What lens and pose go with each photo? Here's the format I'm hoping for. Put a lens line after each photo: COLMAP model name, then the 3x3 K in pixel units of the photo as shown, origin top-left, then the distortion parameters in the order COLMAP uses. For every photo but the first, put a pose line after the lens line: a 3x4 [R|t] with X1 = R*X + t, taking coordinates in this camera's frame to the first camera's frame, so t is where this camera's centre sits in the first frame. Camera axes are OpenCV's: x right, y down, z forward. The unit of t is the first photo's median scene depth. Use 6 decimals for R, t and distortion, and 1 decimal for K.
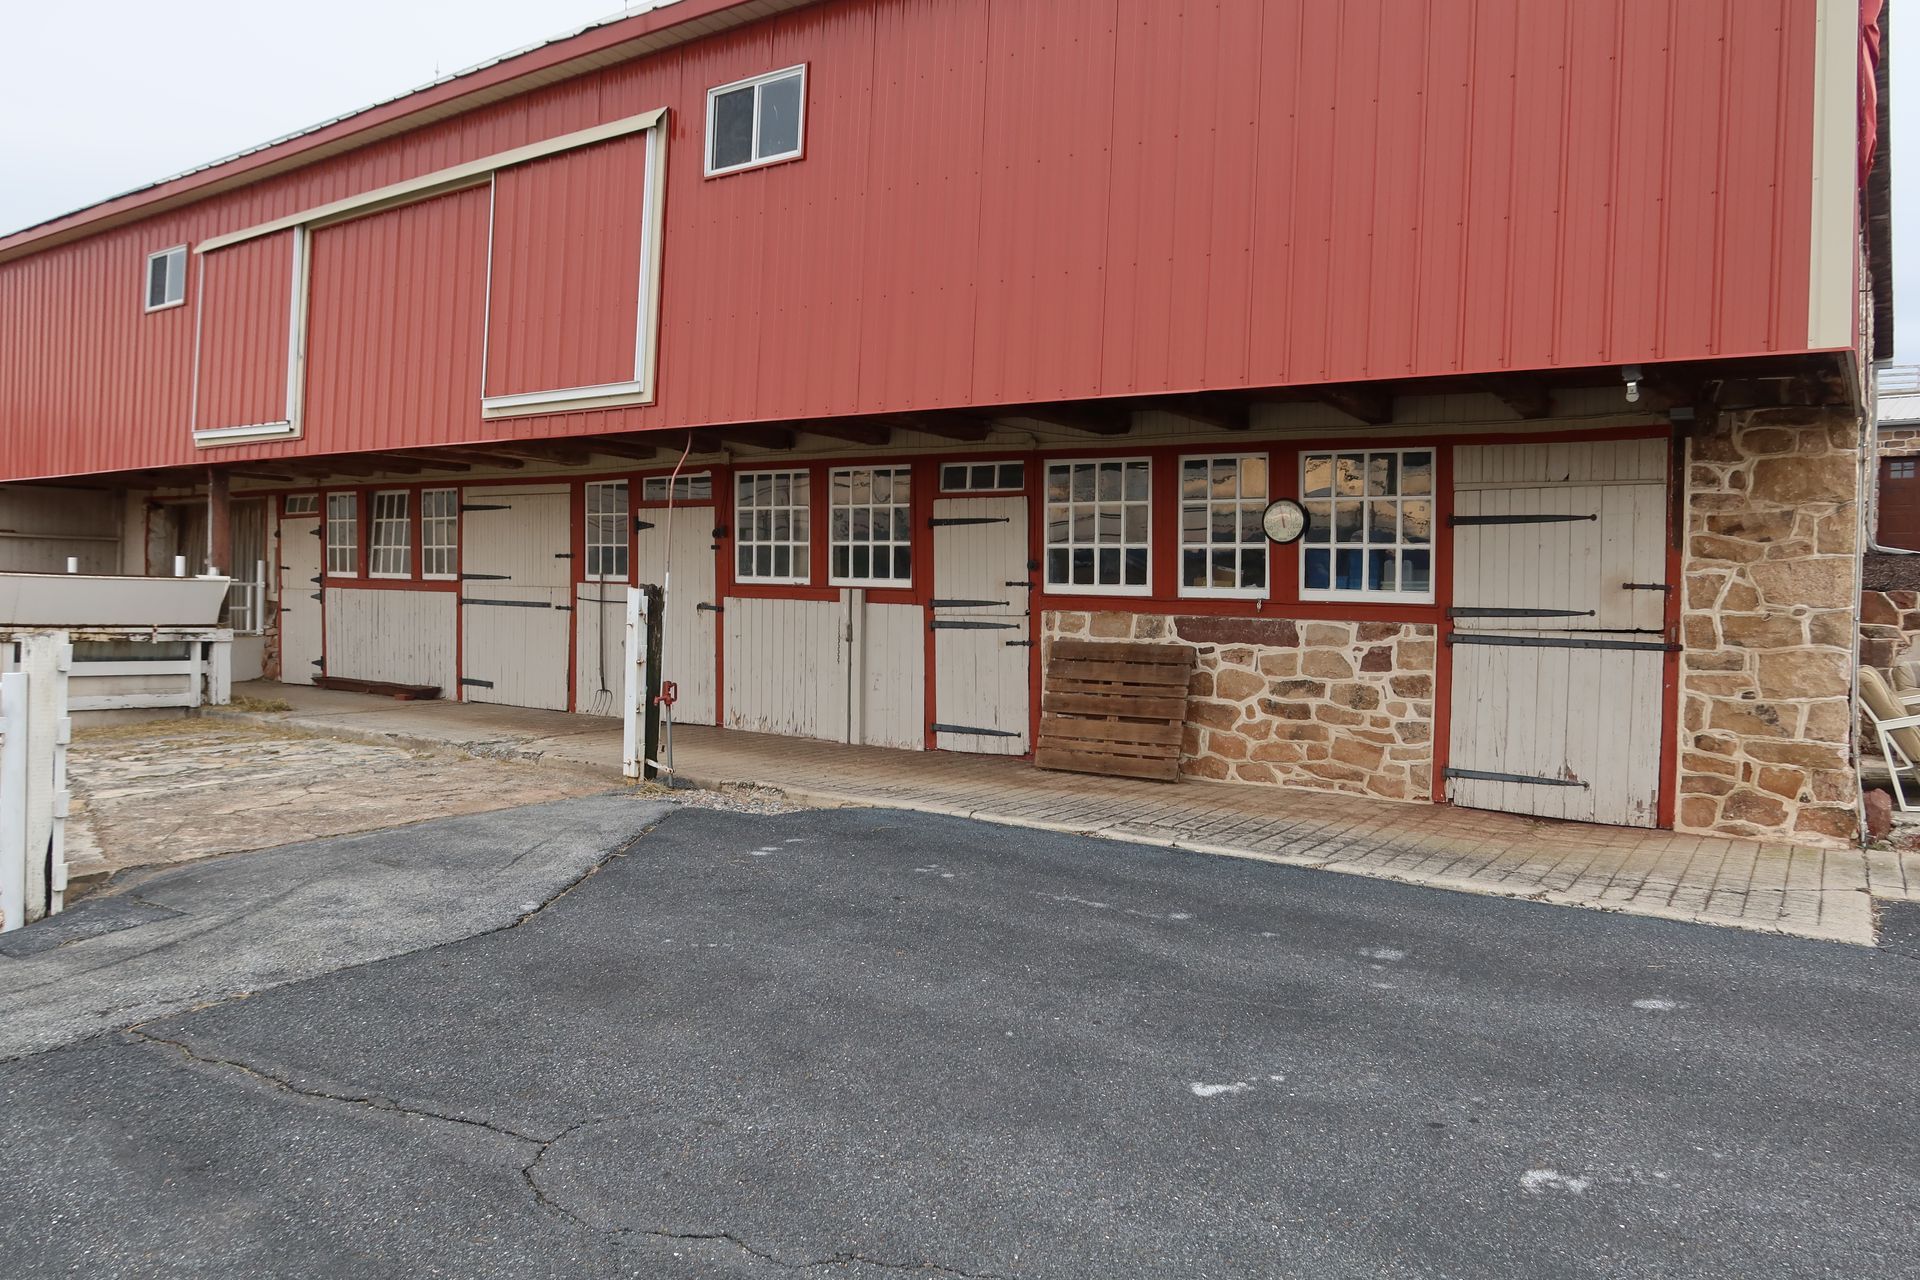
lens RADIAL K [[1417.1, 0, 960.0], [0, 1417.1, 640.0], [0, 0, 1]] dist [-0.021009, -0.001996]
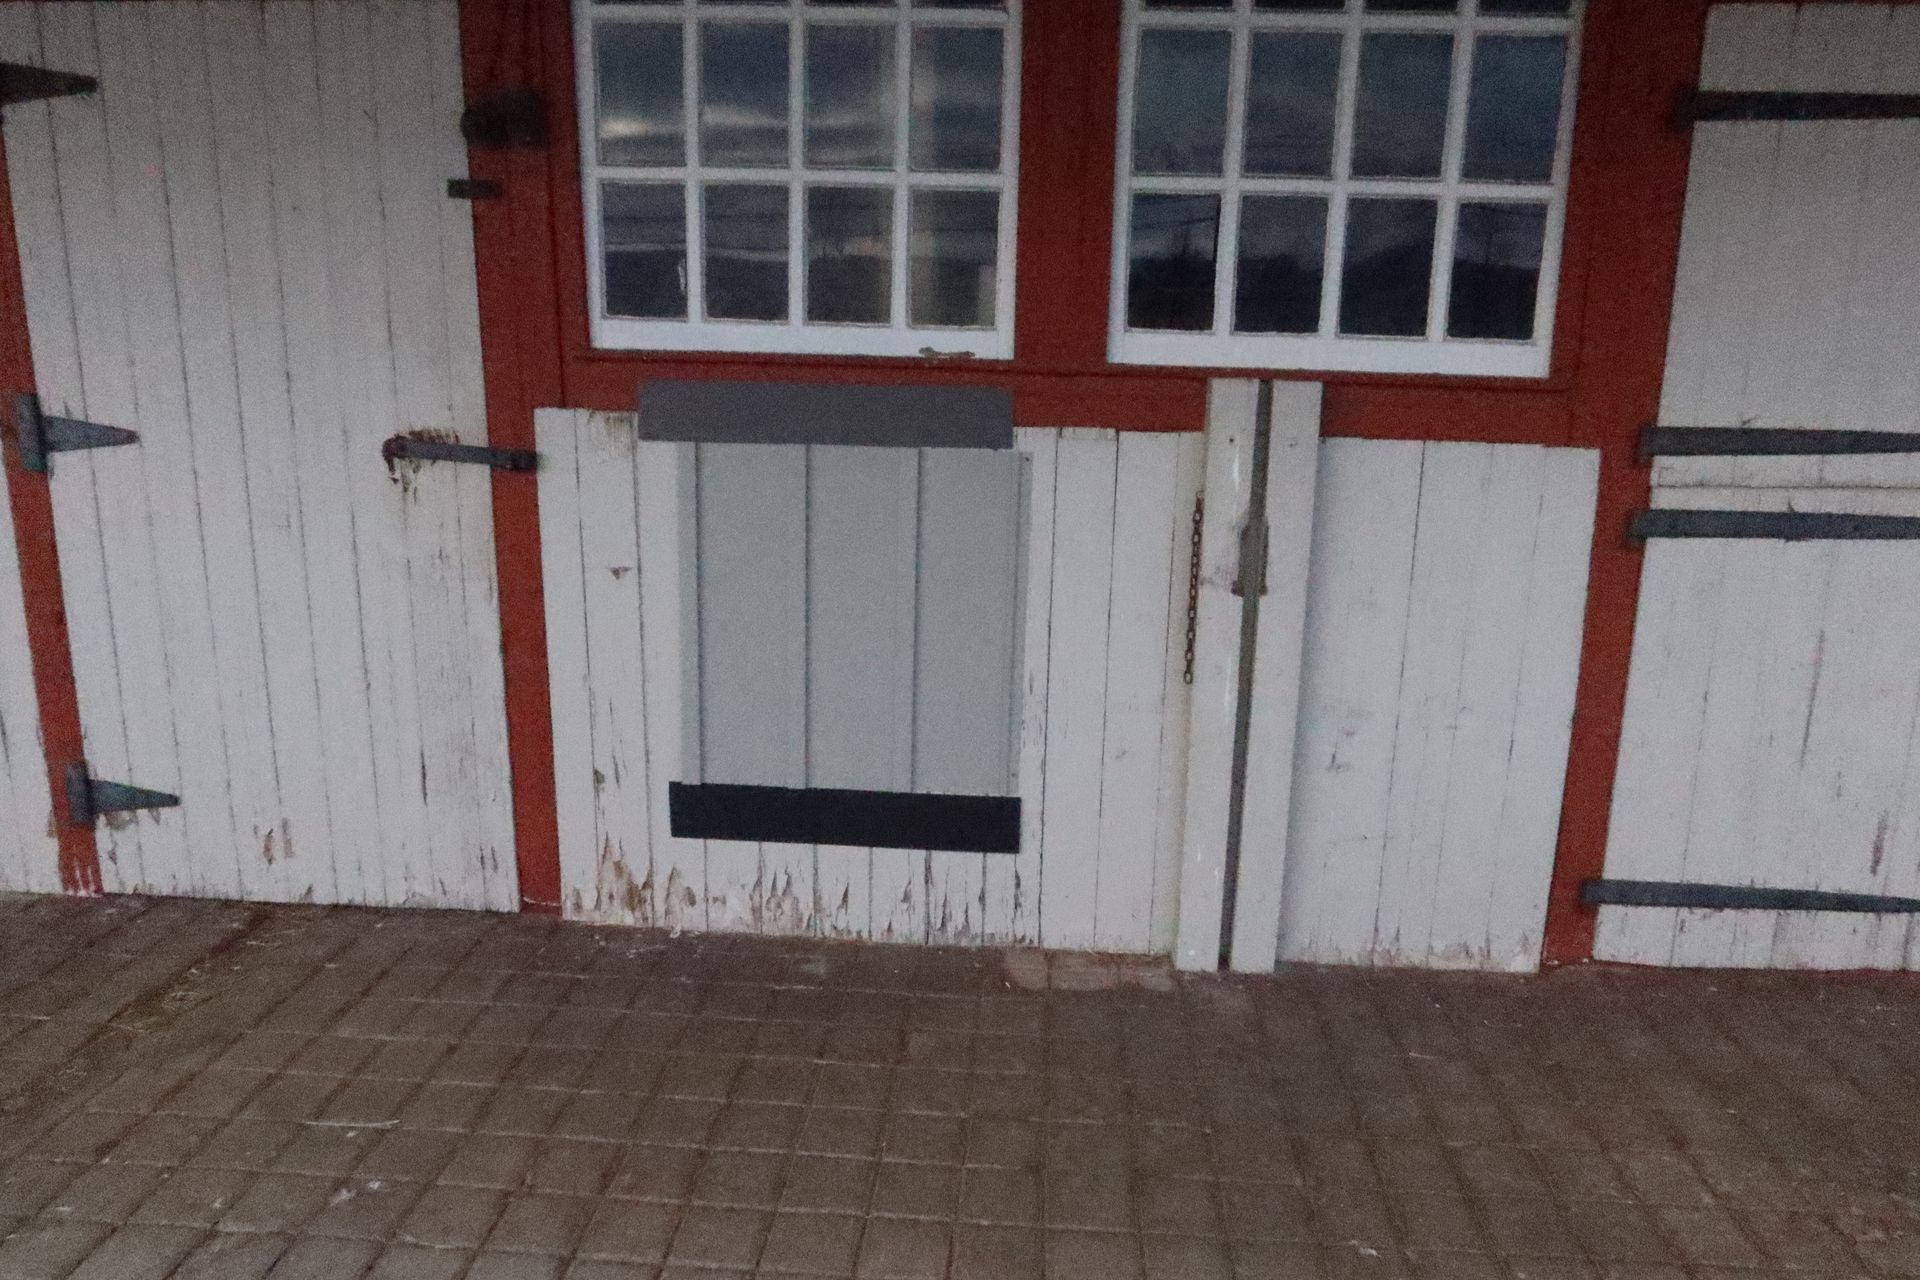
lens RADIAL K [[1417.1, 0, 960.0], [0, 1417.1, 640.0], [0, 0, 1]] dist [-0.021009, -0.001996]
pose [[0.852120, -0.119891, 0.509429, -0.245535], [0.014858, 0.978556, 0.205445, -0.042464], [-0.523136, -0.167495, 0.835628, 0.806031]]
